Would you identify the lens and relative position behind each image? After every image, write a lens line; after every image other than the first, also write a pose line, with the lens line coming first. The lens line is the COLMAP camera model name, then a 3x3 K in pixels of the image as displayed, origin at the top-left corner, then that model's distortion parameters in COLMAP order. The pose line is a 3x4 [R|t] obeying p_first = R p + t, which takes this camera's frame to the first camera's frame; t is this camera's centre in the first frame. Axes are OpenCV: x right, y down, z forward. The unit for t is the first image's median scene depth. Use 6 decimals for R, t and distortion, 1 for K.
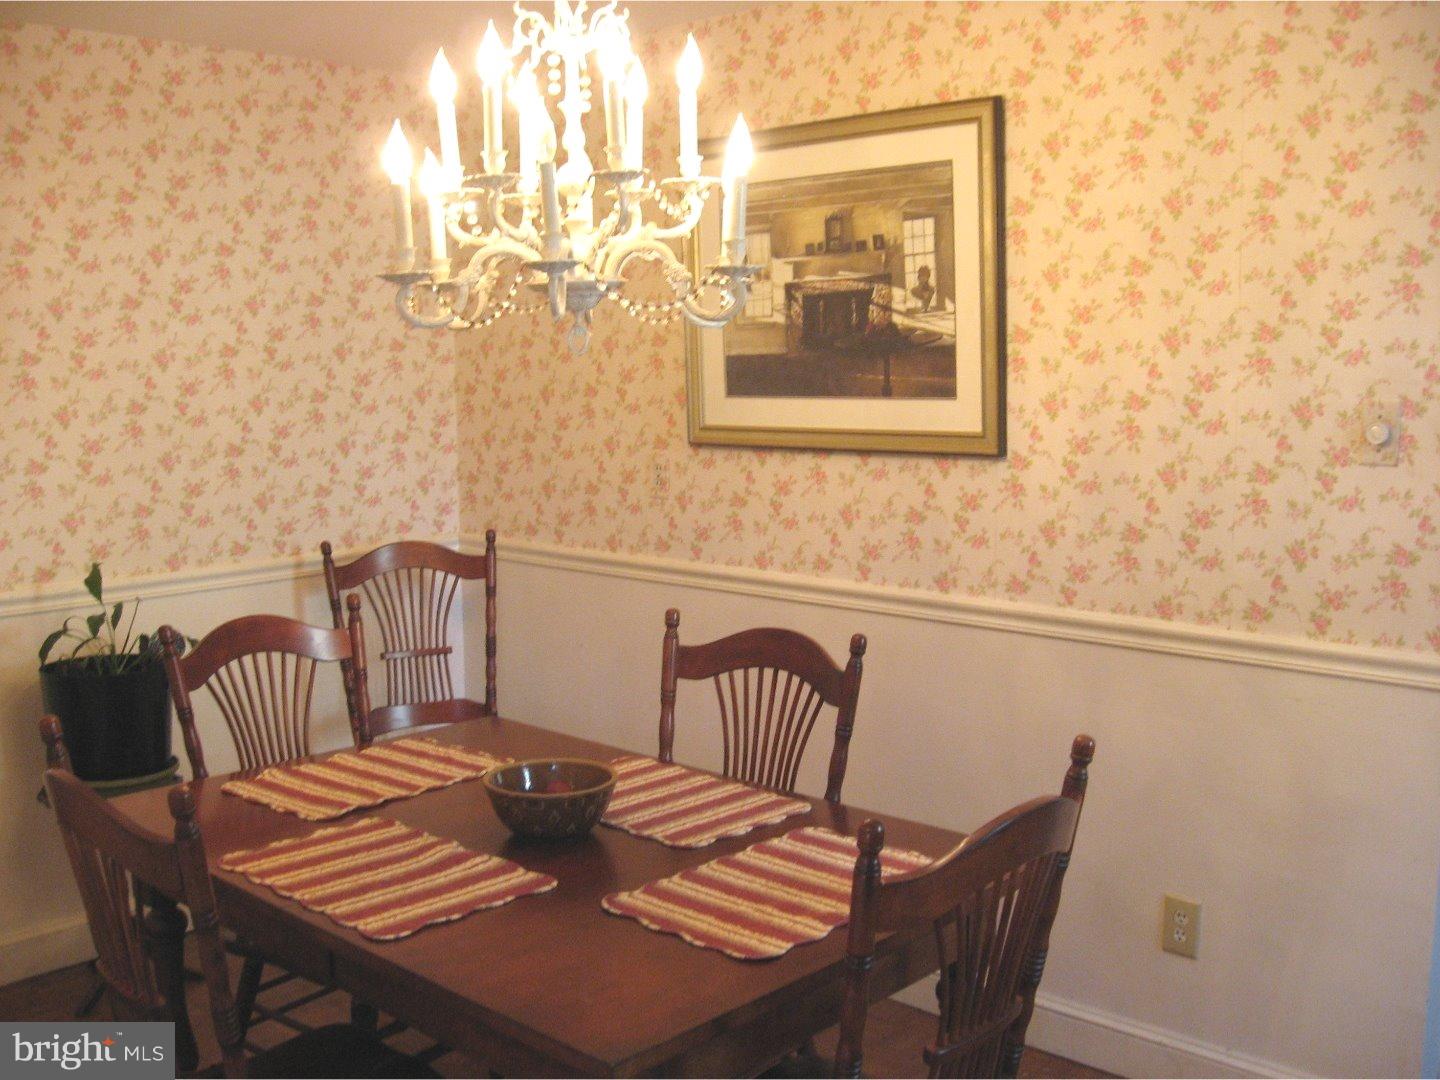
lens RADIAL K [[1519.6, 0, 684.2], [0, 1519.6, 534.4], [0, 0, 1]] dist [-0.154207, 0.131239]
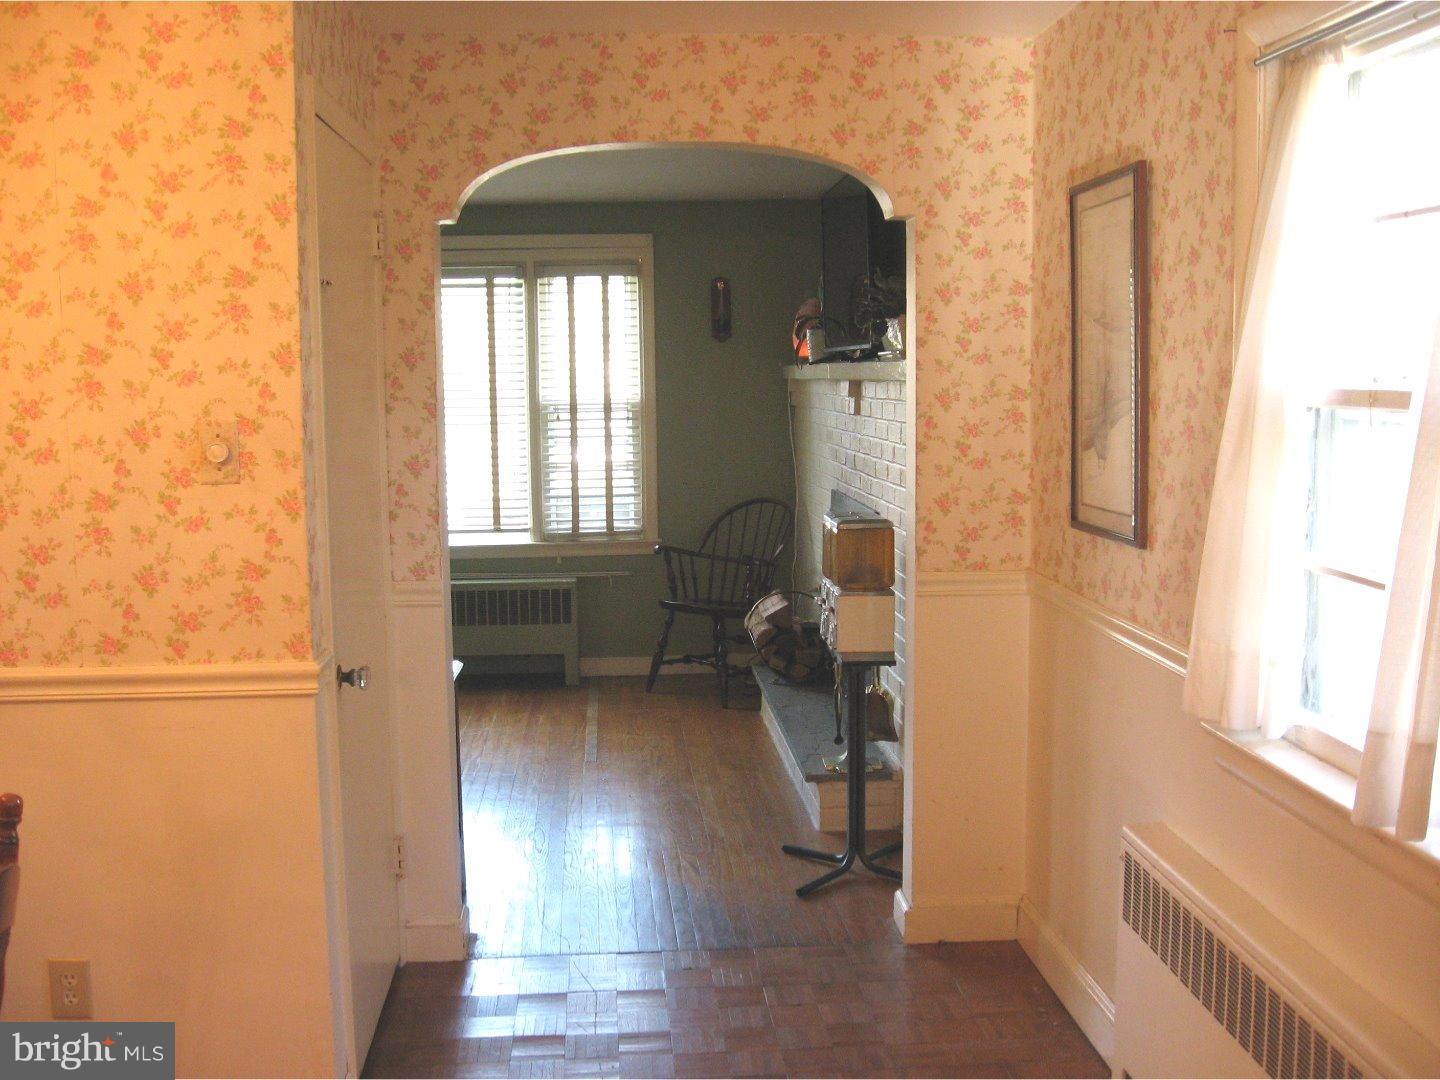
lens RADIAL K [[1519.6, 0, 684.2], [0, 1519.6, 534.4], [0, 0, 1]] dist [-0.154207, 0.131239]
pose [[0.663742, -0.086990, 0.742886, -0.082129], [0.099698, 0.994641, 0.027394, -0.008561], [-0.741288, 0.055881, 0.668857, 0.078897]]
